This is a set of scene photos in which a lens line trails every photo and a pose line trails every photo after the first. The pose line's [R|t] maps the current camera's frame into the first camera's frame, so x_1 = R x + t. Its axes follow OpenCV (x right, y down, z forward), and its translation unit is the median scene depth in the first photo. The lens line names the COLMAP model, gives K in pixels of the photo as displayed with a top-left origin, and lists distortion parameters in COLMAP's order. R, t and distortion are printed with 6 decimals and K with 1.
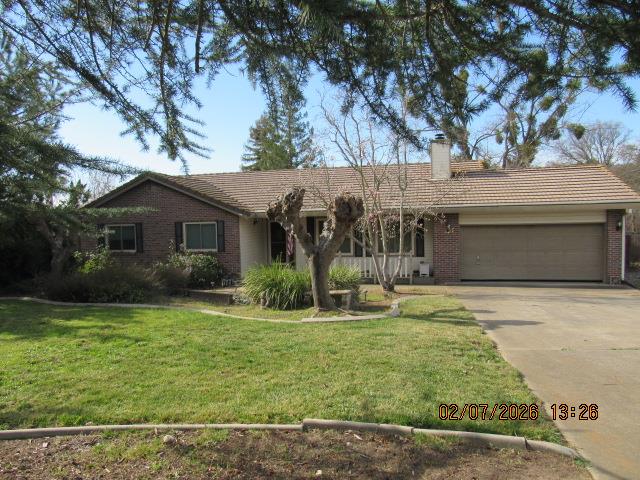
lens RADIAL K [[457.3, 0, 319.6], [0, 457.3, 241.5], [0, 0, 1]] dist [-0.028006, 0.007679]
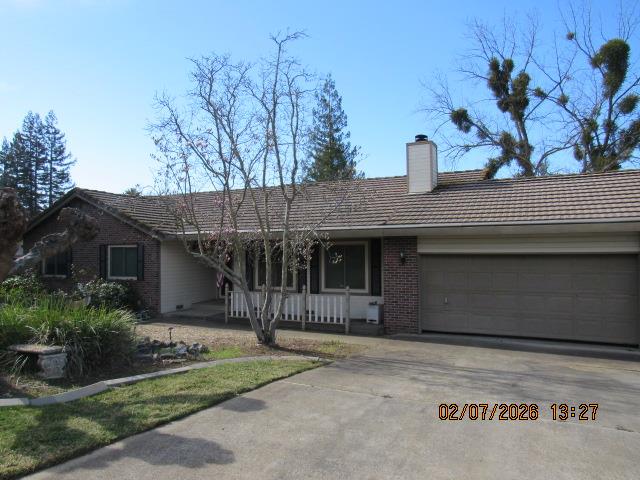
lens RADIAL K [[457.3, 0, 320.1], [0, 457.3, 239.6], [0, 0, 1]] dist [-0.028006, 0.007679]
pose [[0.973125, 0.010983, -0.230017, 0.305499], [-0.027582, 0.997230, -0.069076, -0.004181], [0.228621, 0.073564, 0.970732, 0.253987]]
